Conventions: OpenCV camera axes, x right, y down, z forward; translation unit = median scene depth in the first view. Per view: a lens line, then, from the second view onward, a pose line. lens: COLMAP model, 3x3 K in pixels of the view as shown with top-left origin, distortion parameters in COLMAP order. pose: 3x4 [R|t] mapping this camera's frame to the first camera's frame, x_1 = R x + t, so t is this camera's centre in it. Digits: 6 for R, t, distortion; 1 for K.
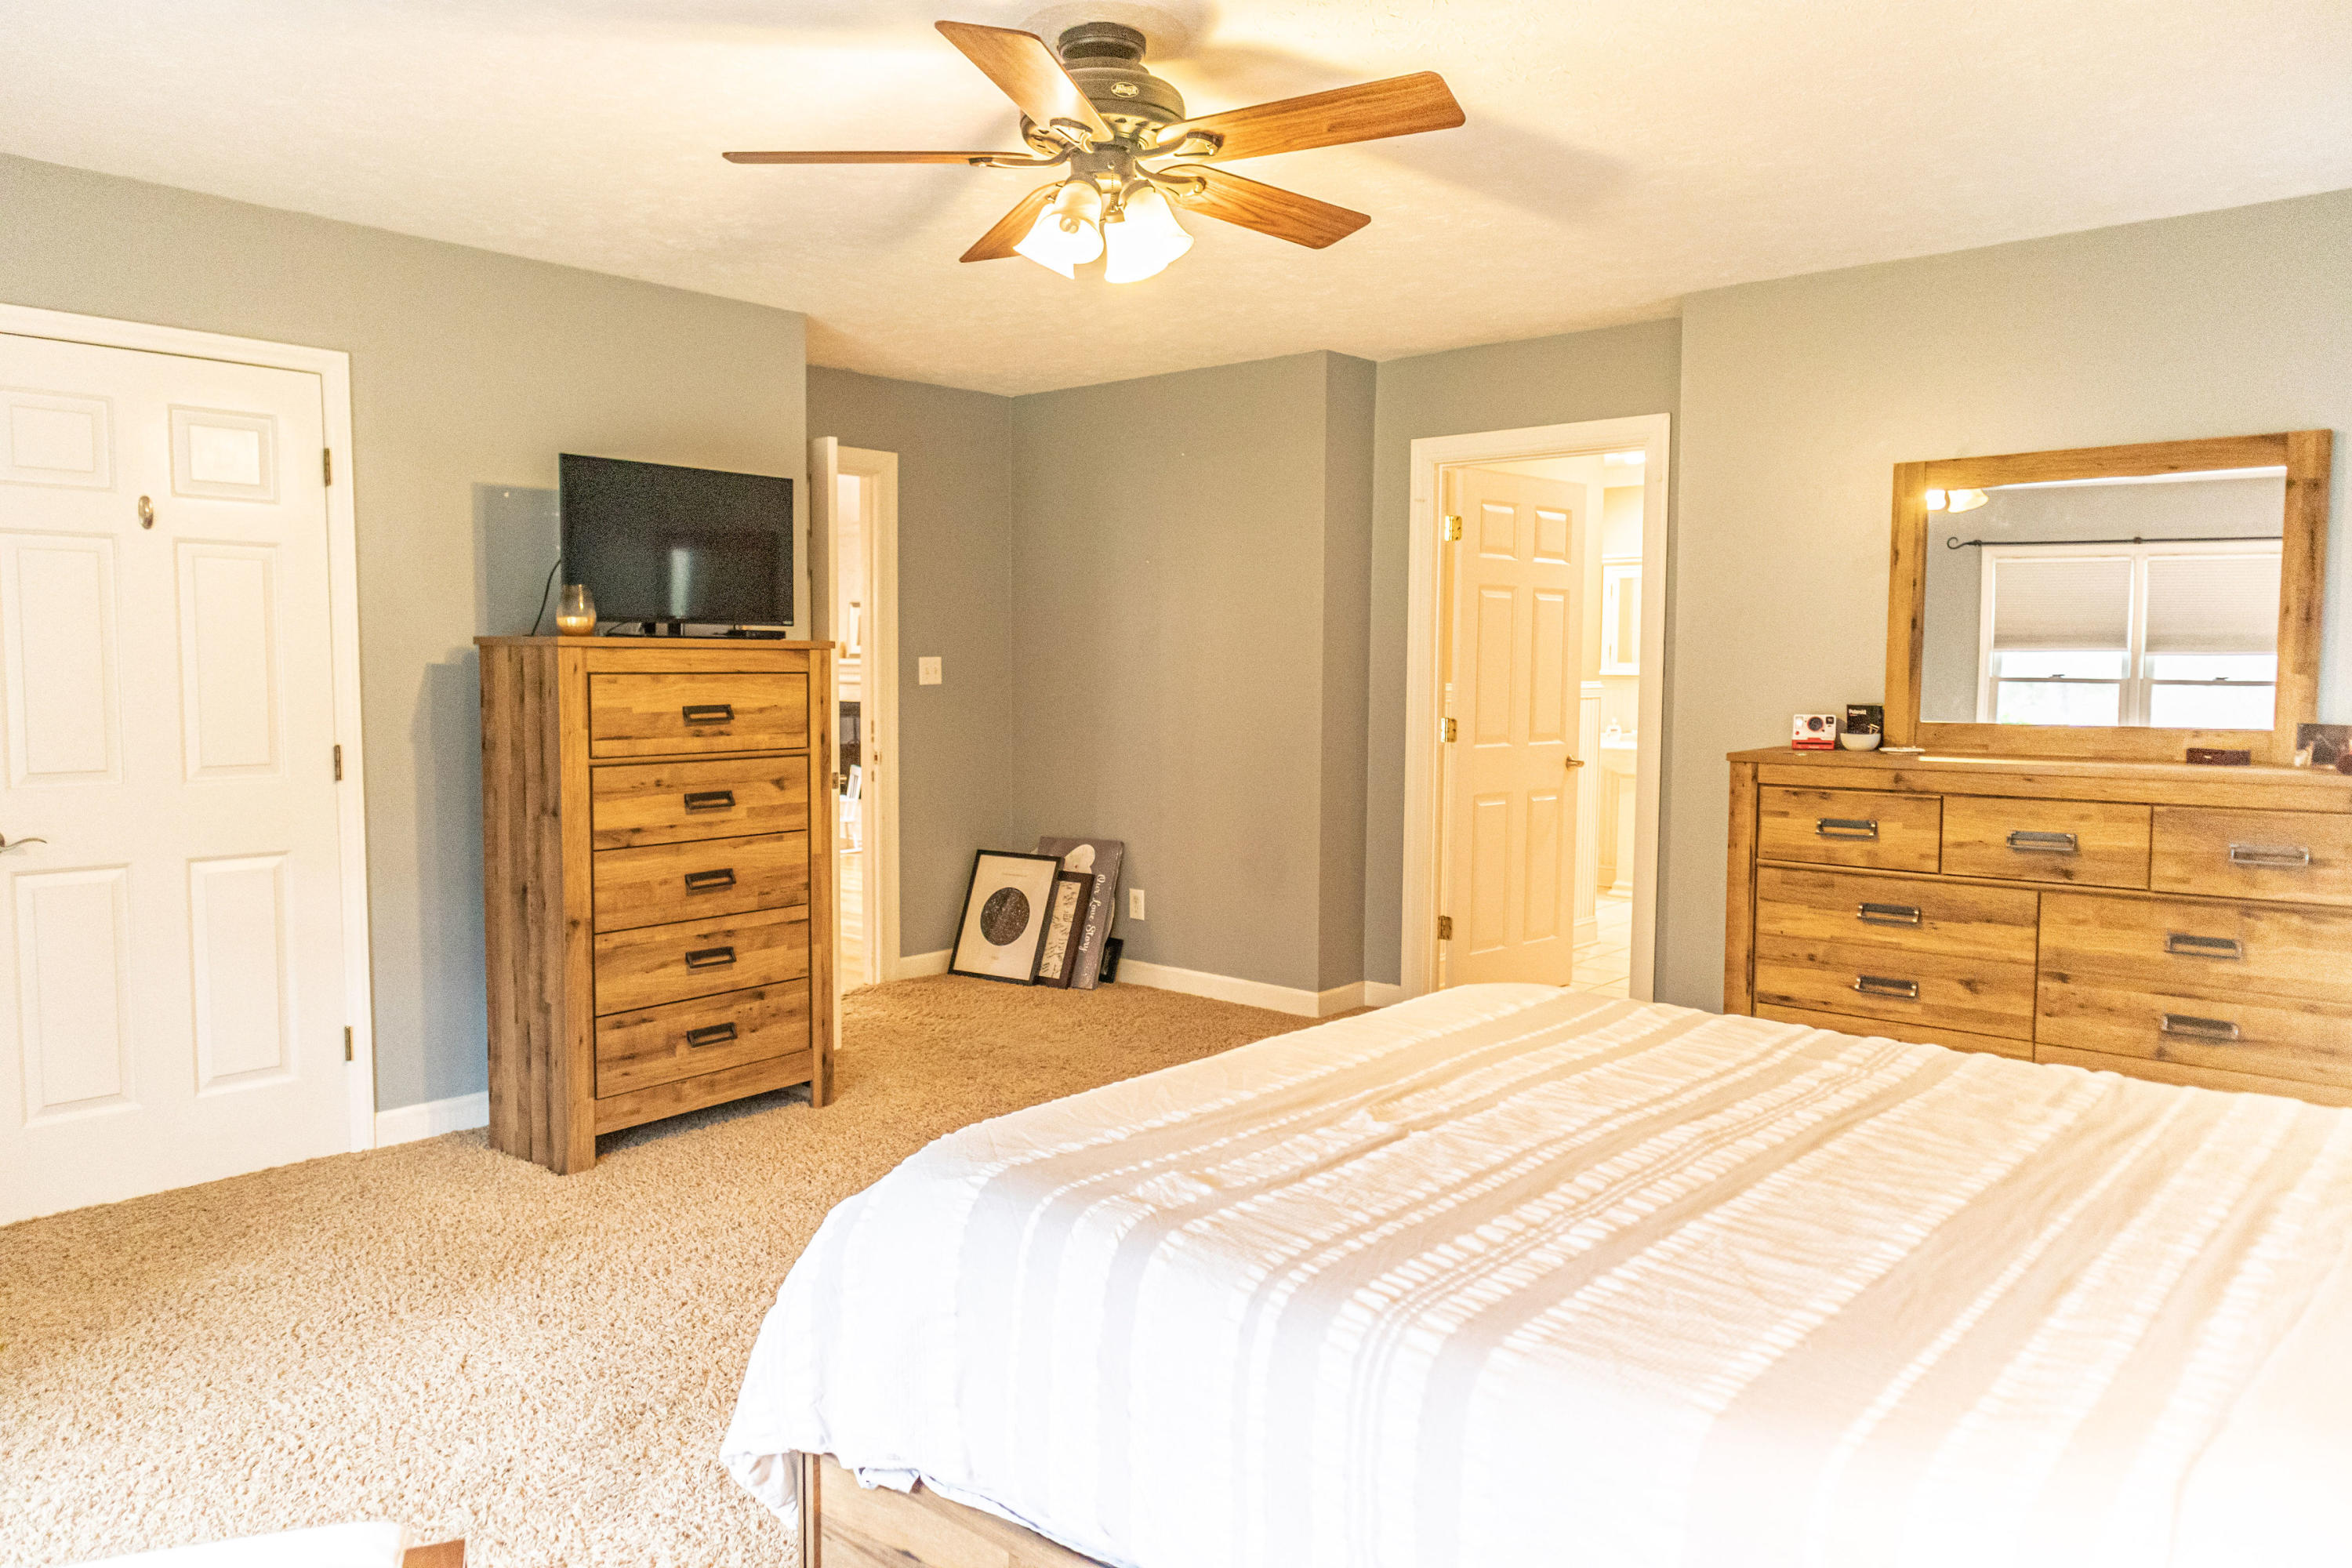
lens RADIAL K [[1585.1, 0, 1174.8], [0, 1585.1, 784.3], [0, 0, 1]] dist [-0.008155, 0.003010]
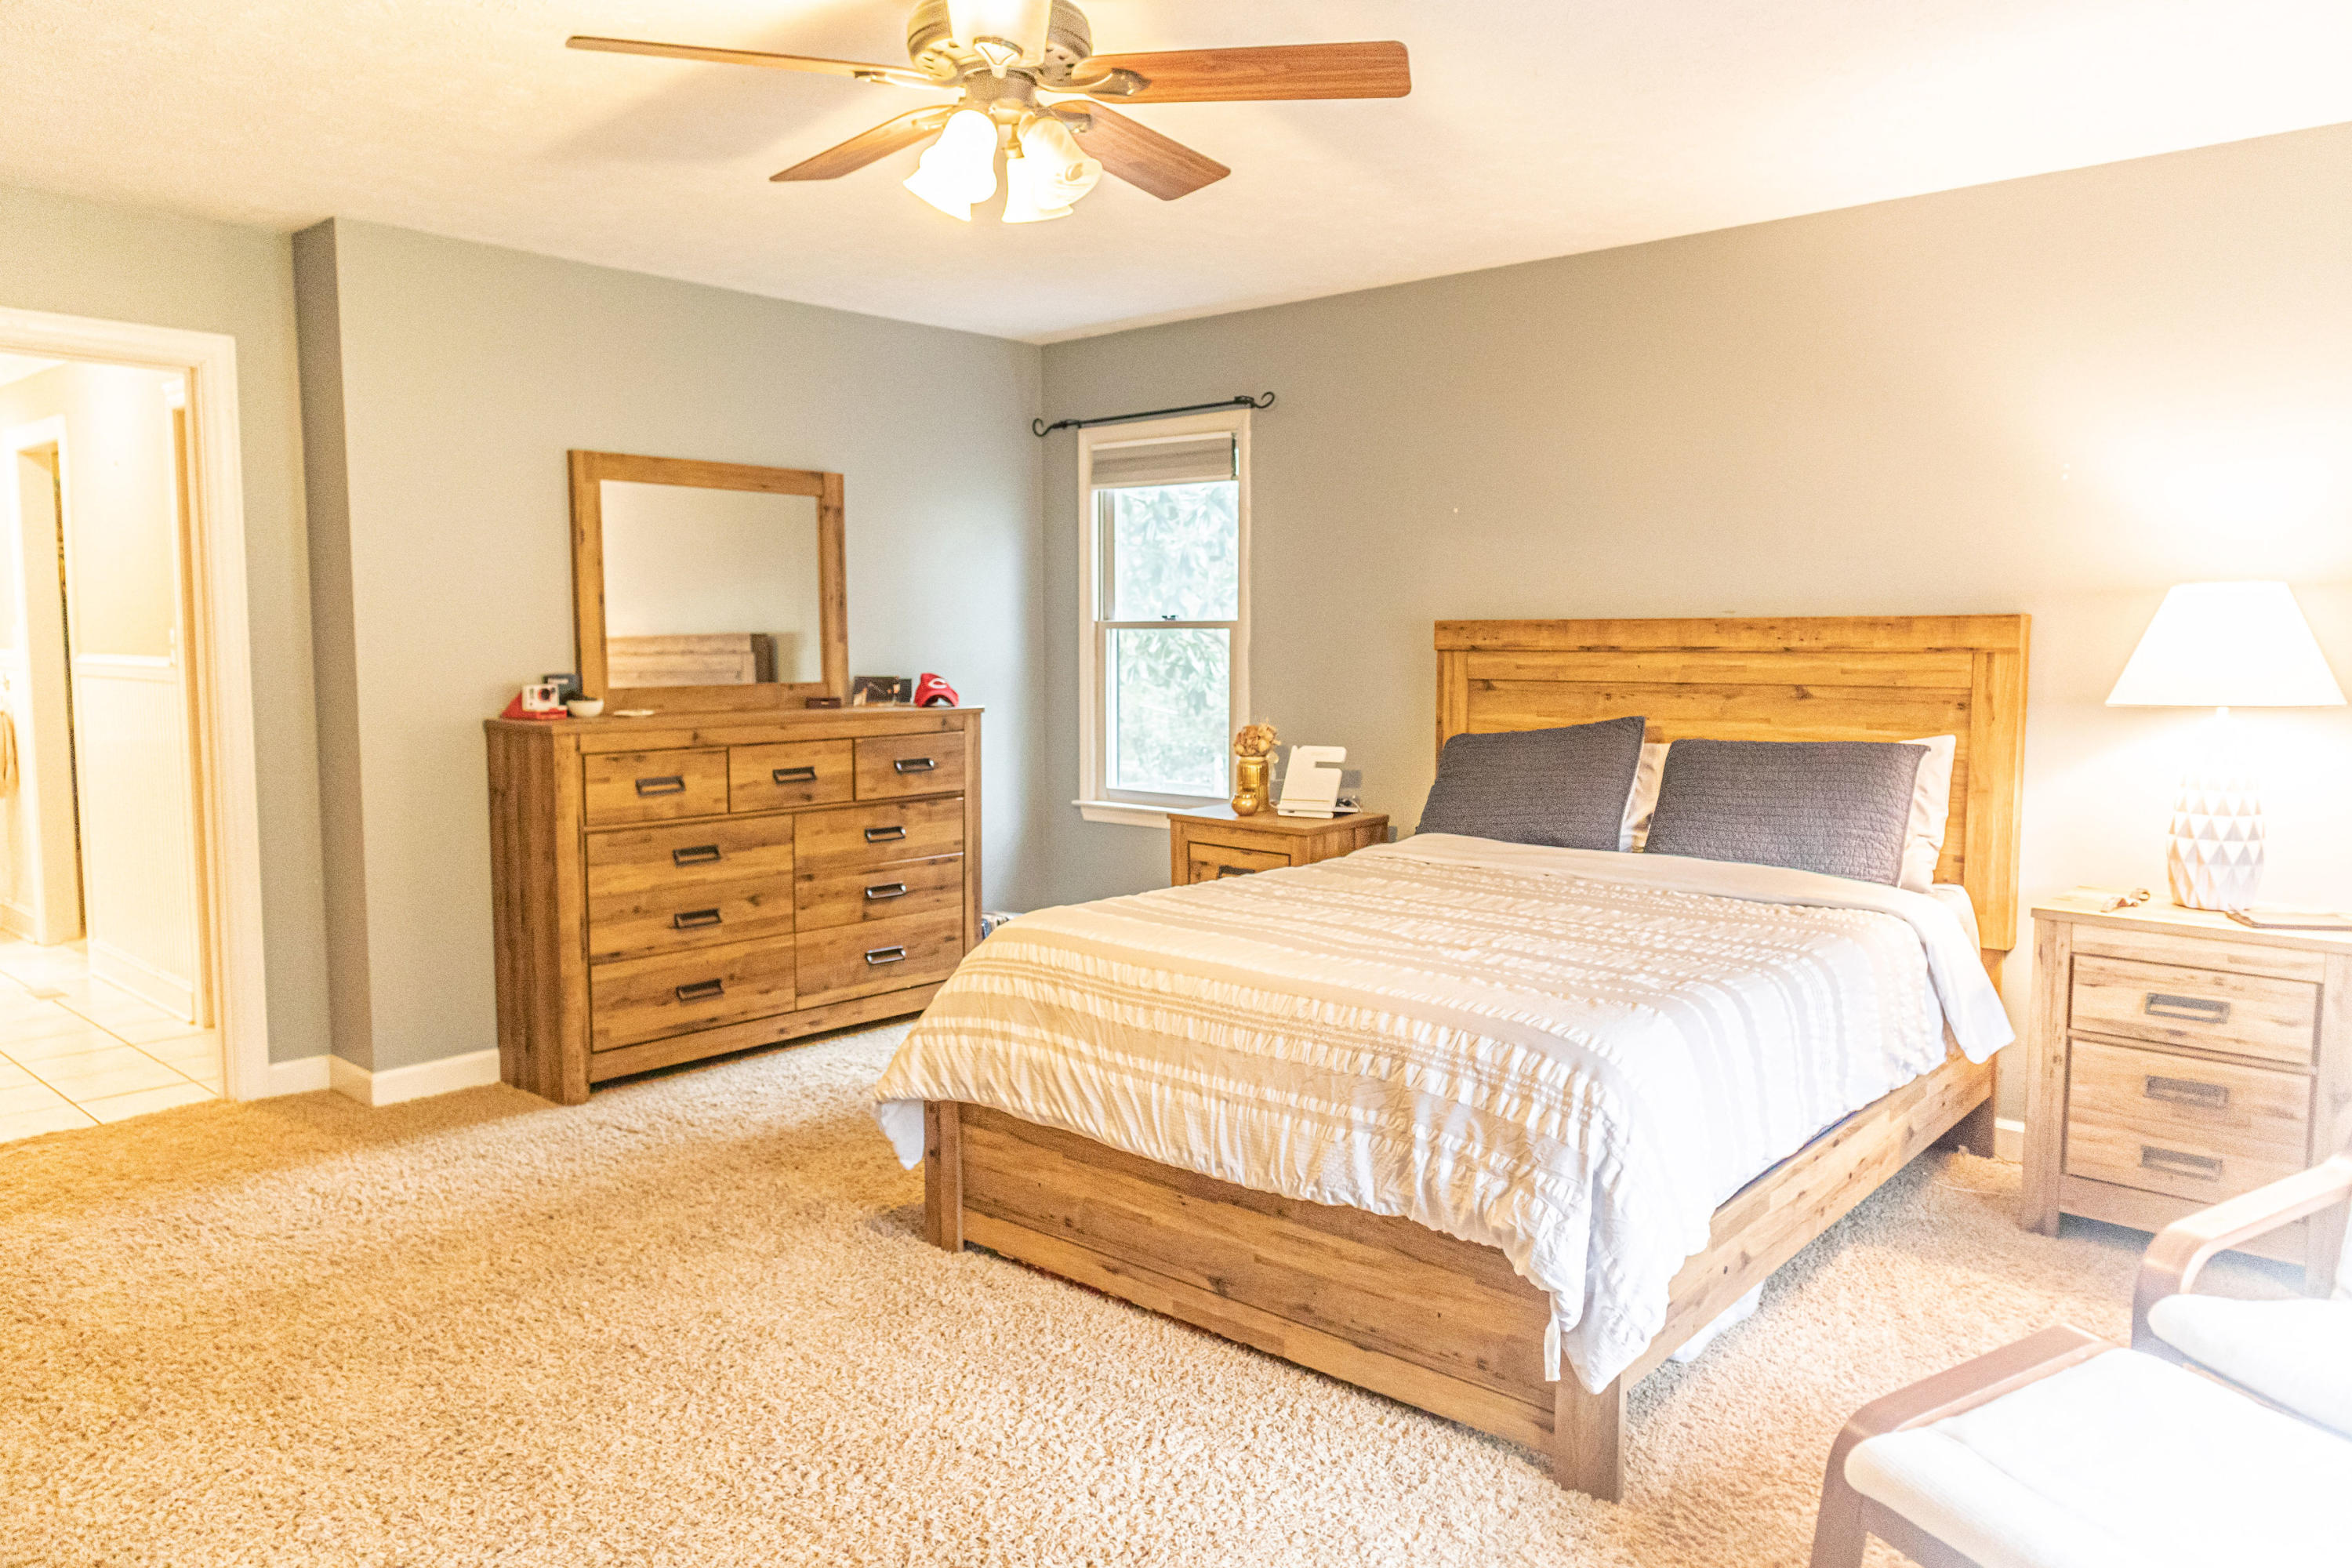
lens RADIAL K [[1585.1, 0, 1174.3], [0, 1585.1, 777.5], [0, 0, 1]] dist [-0.008155, 0.003010]
pose [[0.011246, -0.092070, 0.995689, -0.699334], [0.075641, 0.992977, 0.090964, -0.053173], [-0.997072, 0.074292, 0.018132, 0.648930]]
